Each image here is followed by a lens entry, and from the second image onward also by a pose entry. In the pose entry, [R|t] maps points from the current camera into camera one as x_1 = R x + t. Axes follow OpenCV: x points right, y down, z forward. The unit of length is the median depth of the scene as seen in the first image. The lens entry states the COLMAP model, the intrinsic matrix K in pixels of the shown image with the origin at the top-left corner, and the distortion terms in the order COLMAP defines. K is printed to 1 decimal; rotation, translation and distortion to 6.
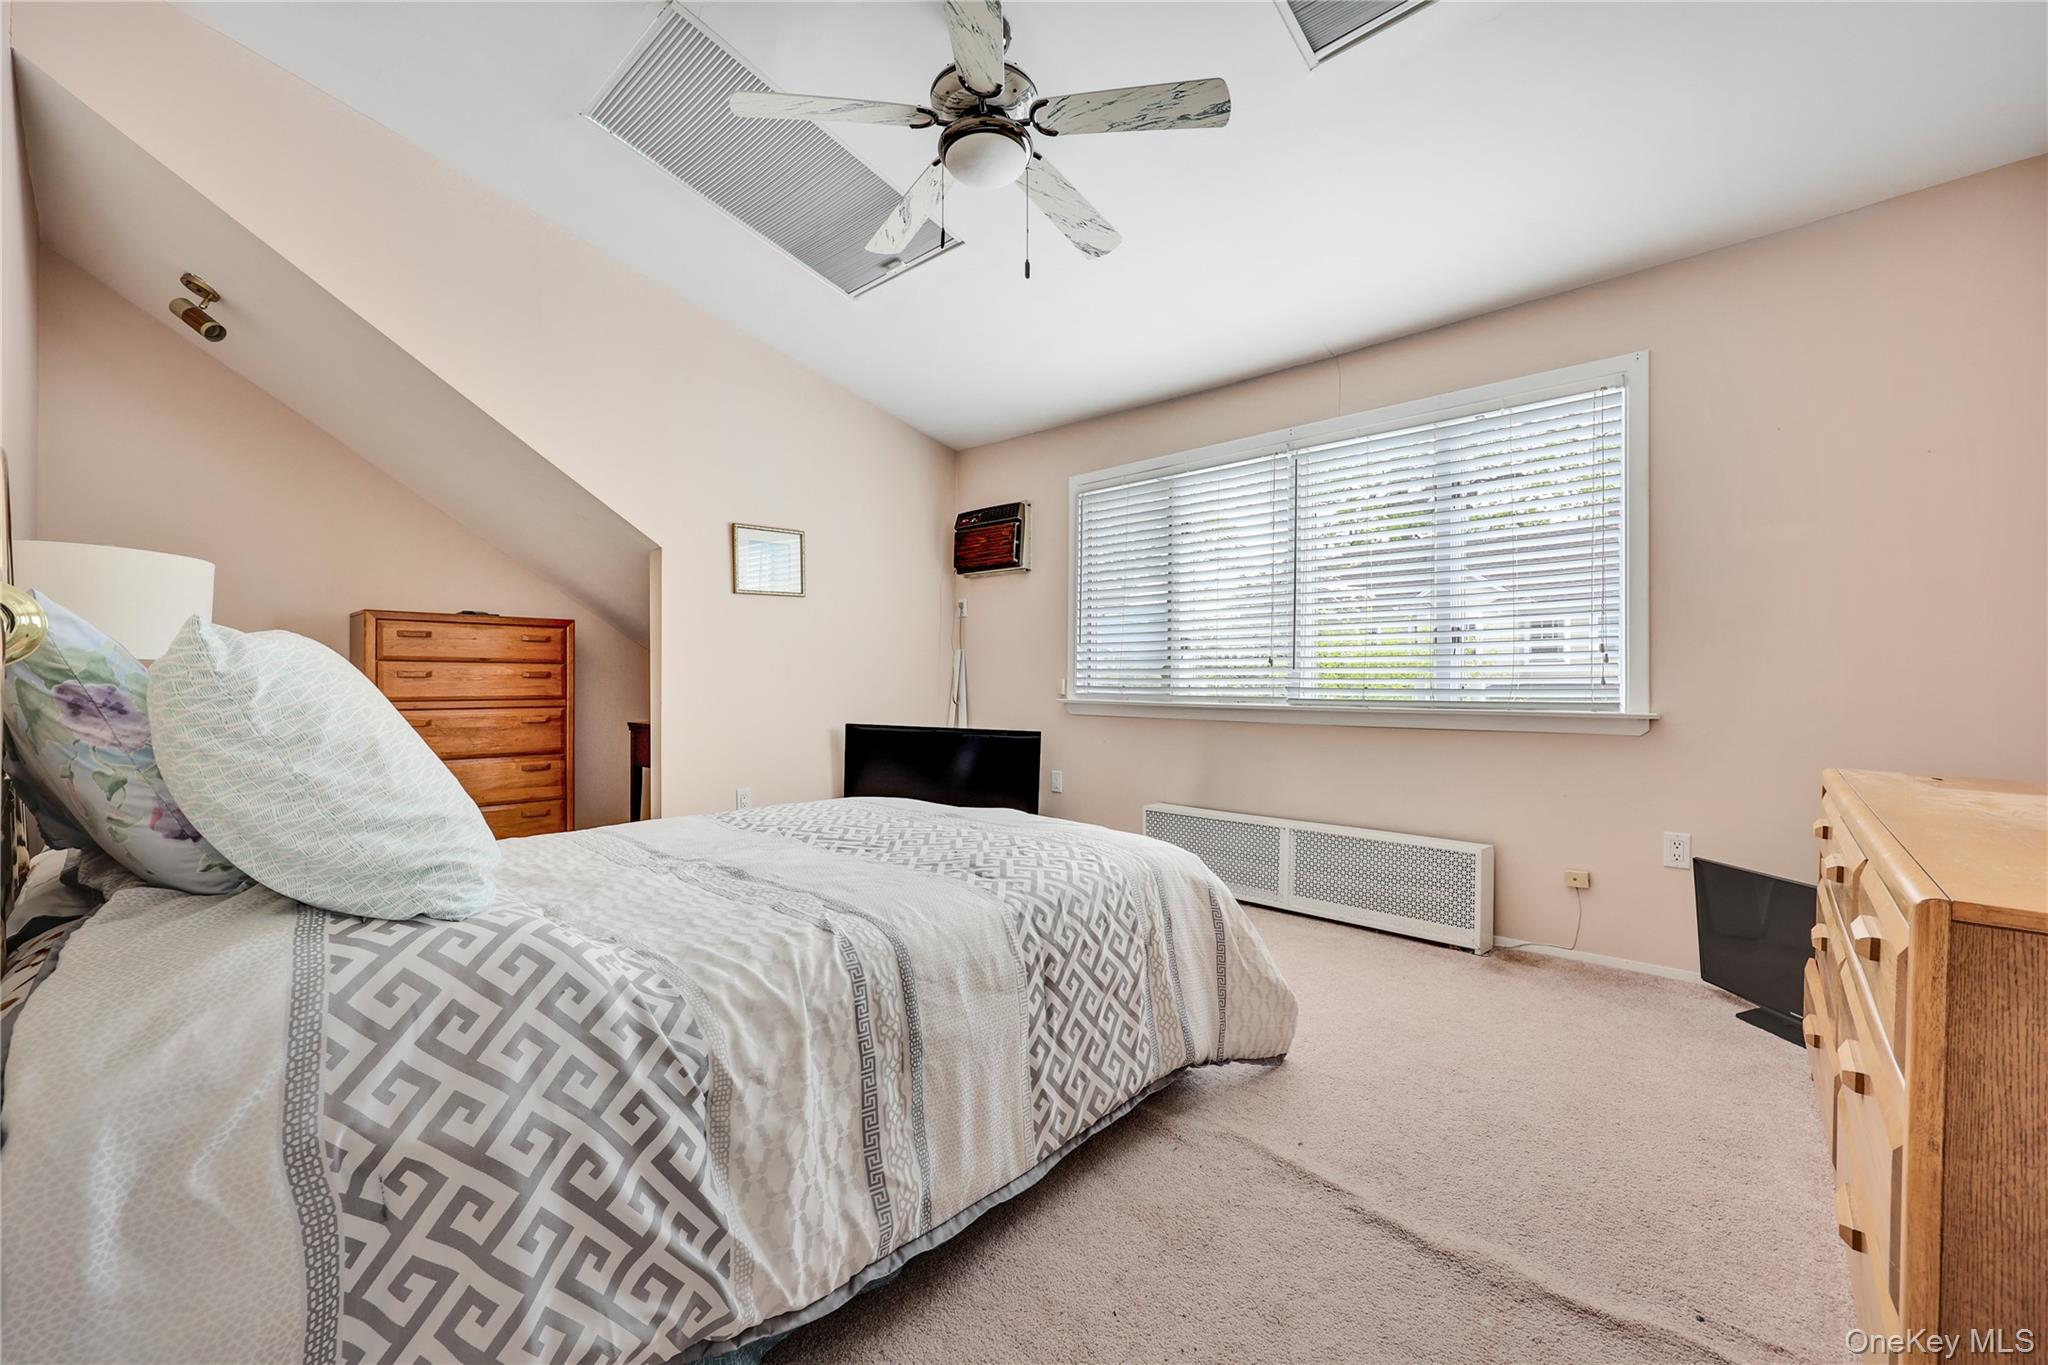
lens RADIAL K [[832.4, 0, 1017.5], [0, 832.4, 681.3], [0, 0, 1]] dist [-0.001066, -0.000074]
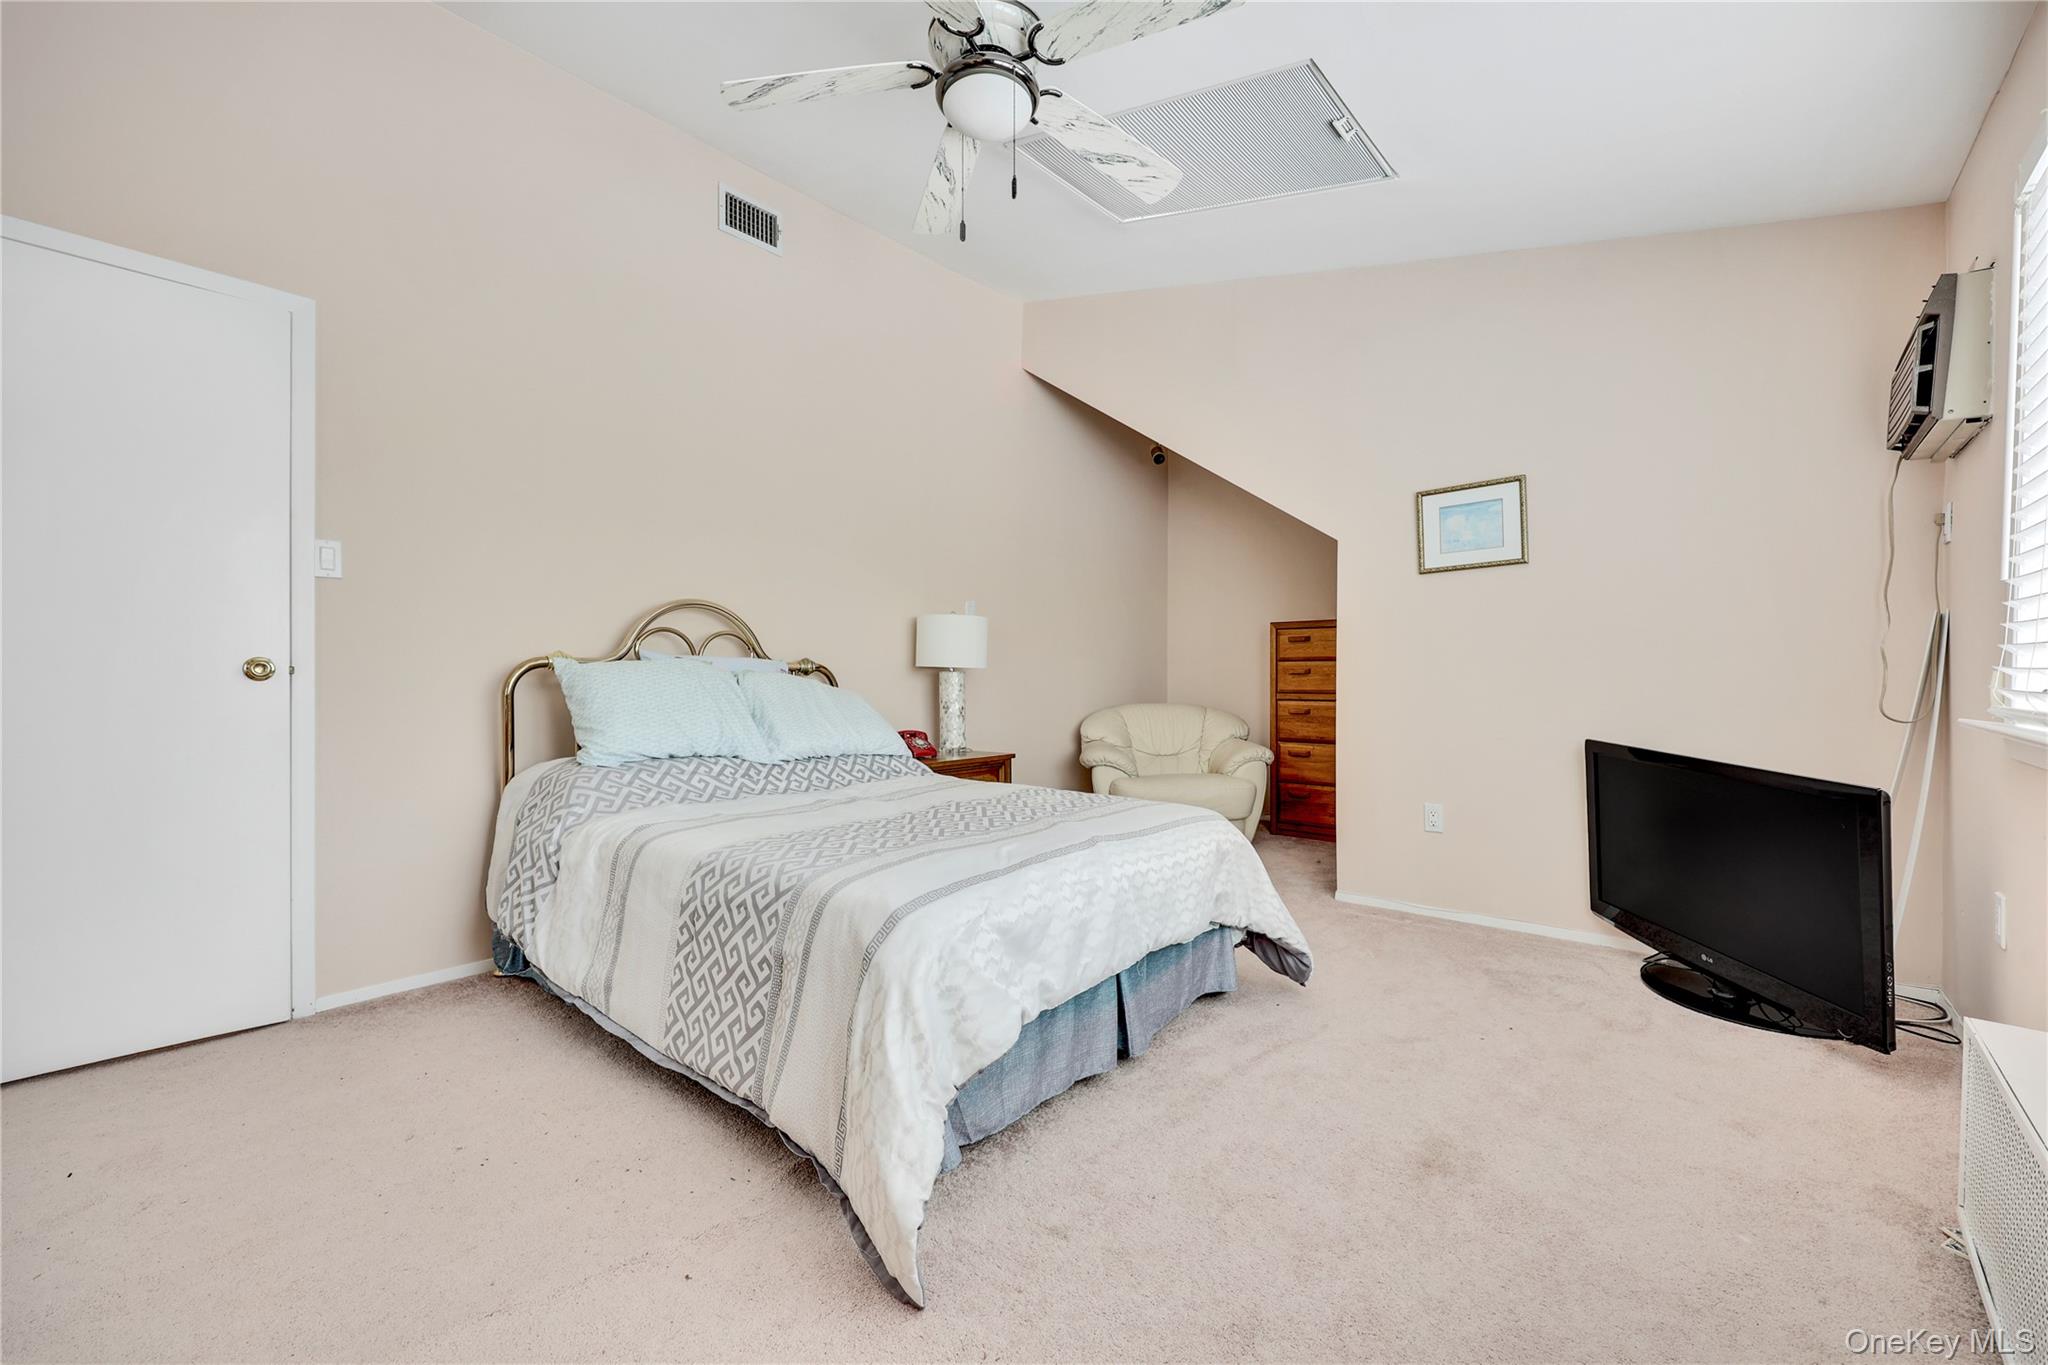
lens RADIAL K [[832.4, 0, 1017.5], [0, 832.4, 681.3], [0, 0, 1]] dist [-0.001066, -0.000074]
pose [[0.018475, 0.006024, -0.999811, 0.504386], [0.007514, 0.999953, 0.006164, -0.005159], [0.999801, -0.007626, 0.018429, 0.567969]]
